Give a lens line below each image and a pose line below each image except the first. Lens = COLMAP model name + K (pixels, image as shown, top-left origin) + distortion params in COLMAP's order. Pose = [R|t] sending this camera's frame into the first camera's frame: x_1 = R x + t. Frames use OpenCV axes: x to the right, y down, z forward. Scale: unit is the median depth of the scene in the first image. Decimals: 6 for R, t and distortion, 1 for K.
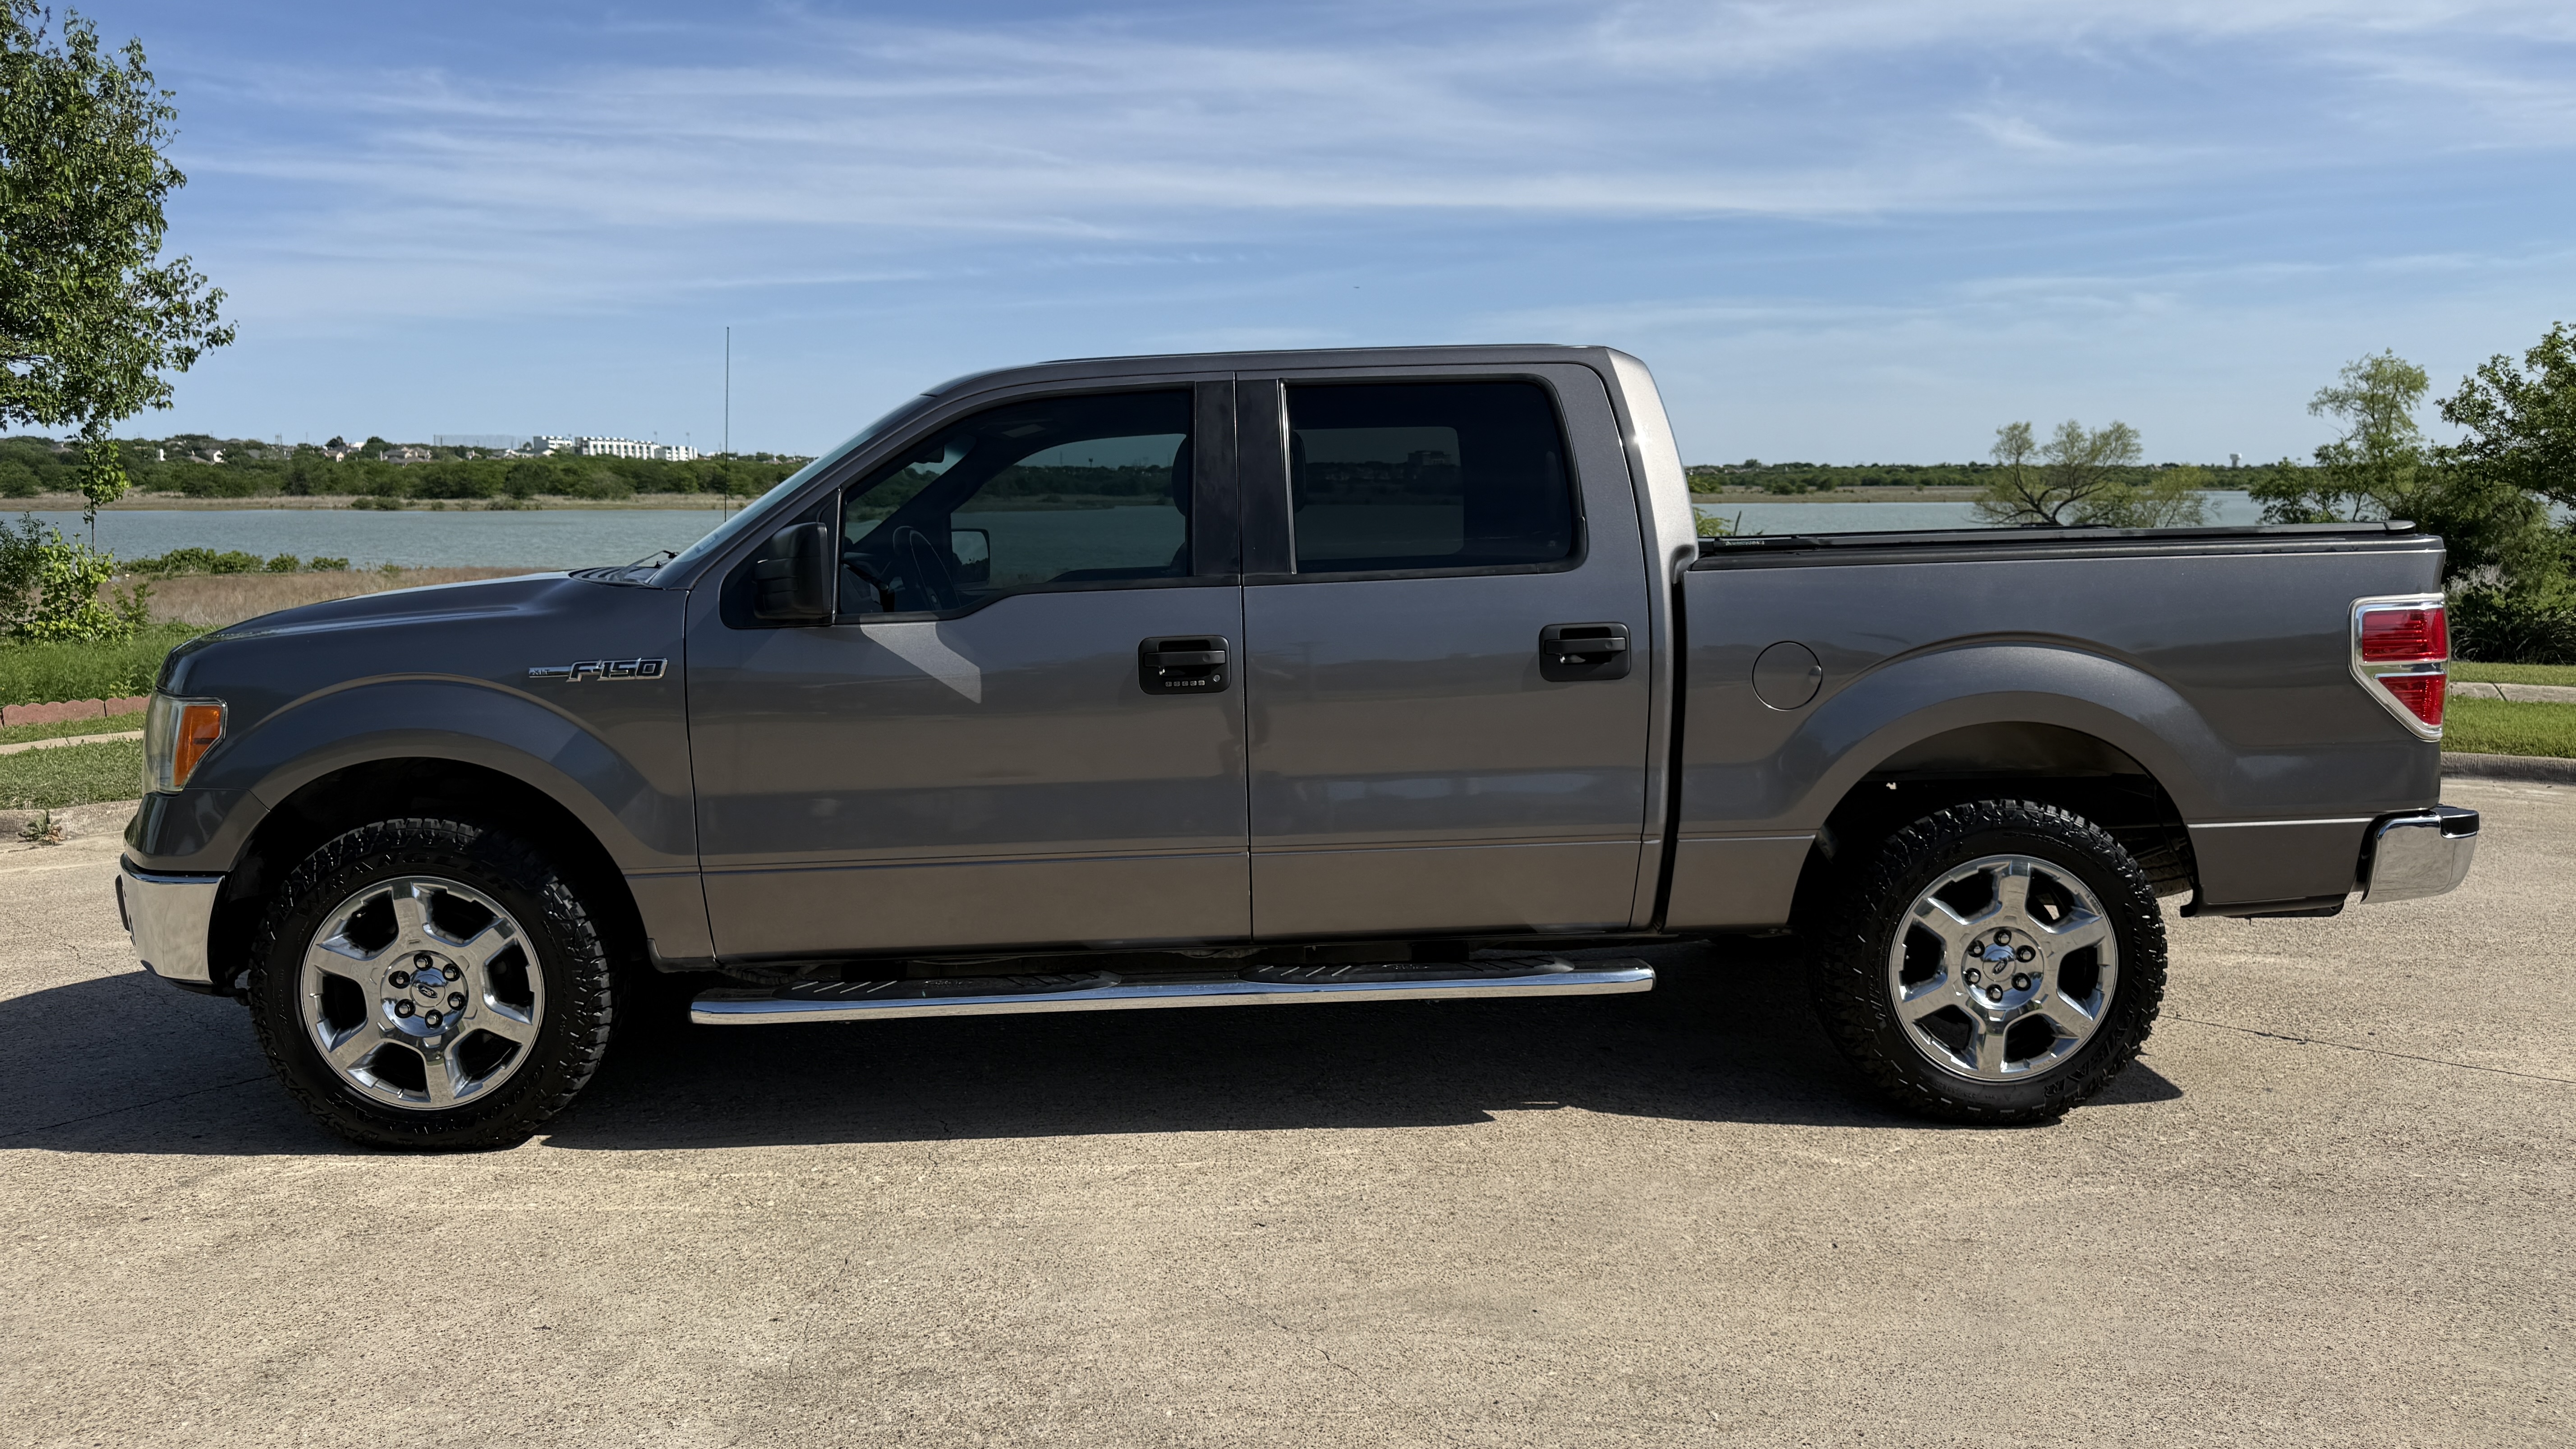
lens RADIAL K [[1850.9, 0, 1280.8], [0, 1850.9, 744.5], [0, 0, 1]] dist [0.039352, -0.047923]
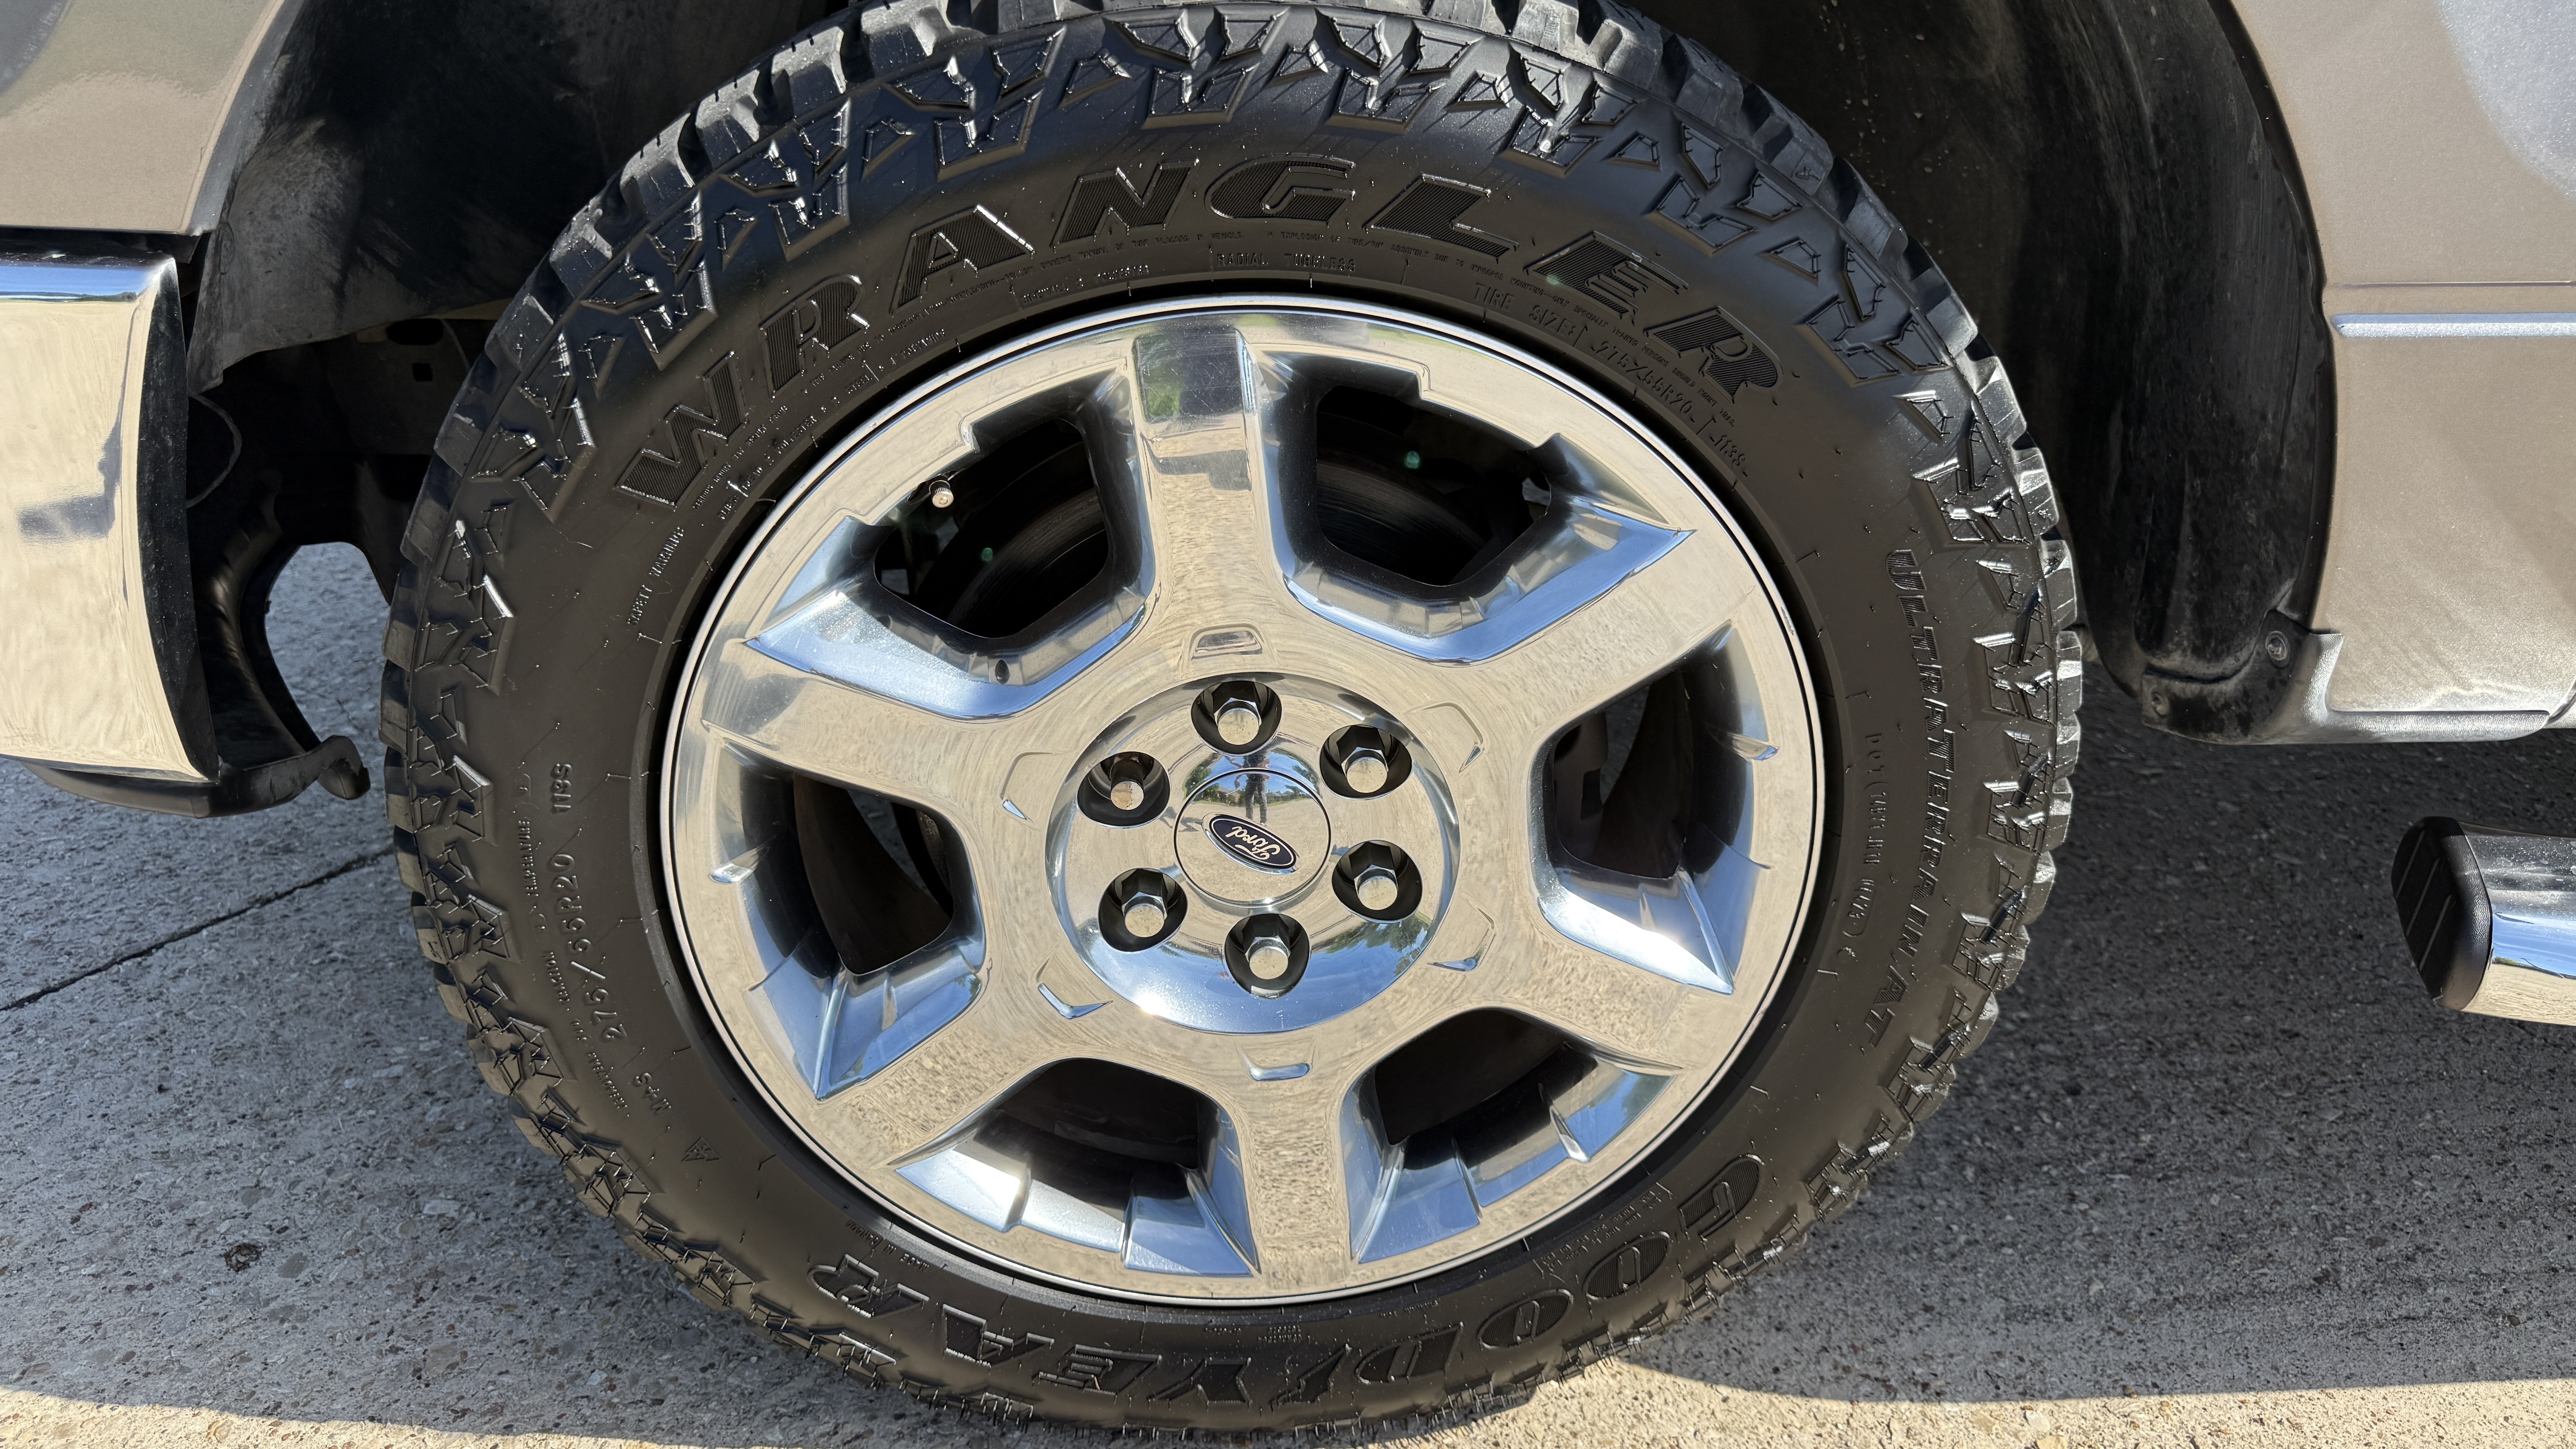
lens RADIAL K [[1850.9, 0, 1338.7], [0, 1850.9, 691.6], [0, 0, 1]] dist [0.039352, -0.047923]
pose [[0.998672, 0.030325, 0.041641, -0.461229], [-0.042912, 0.936945, 0.346833, 0.043474], [-0.028498, -0.348160, 0.937002, 0.814992]]
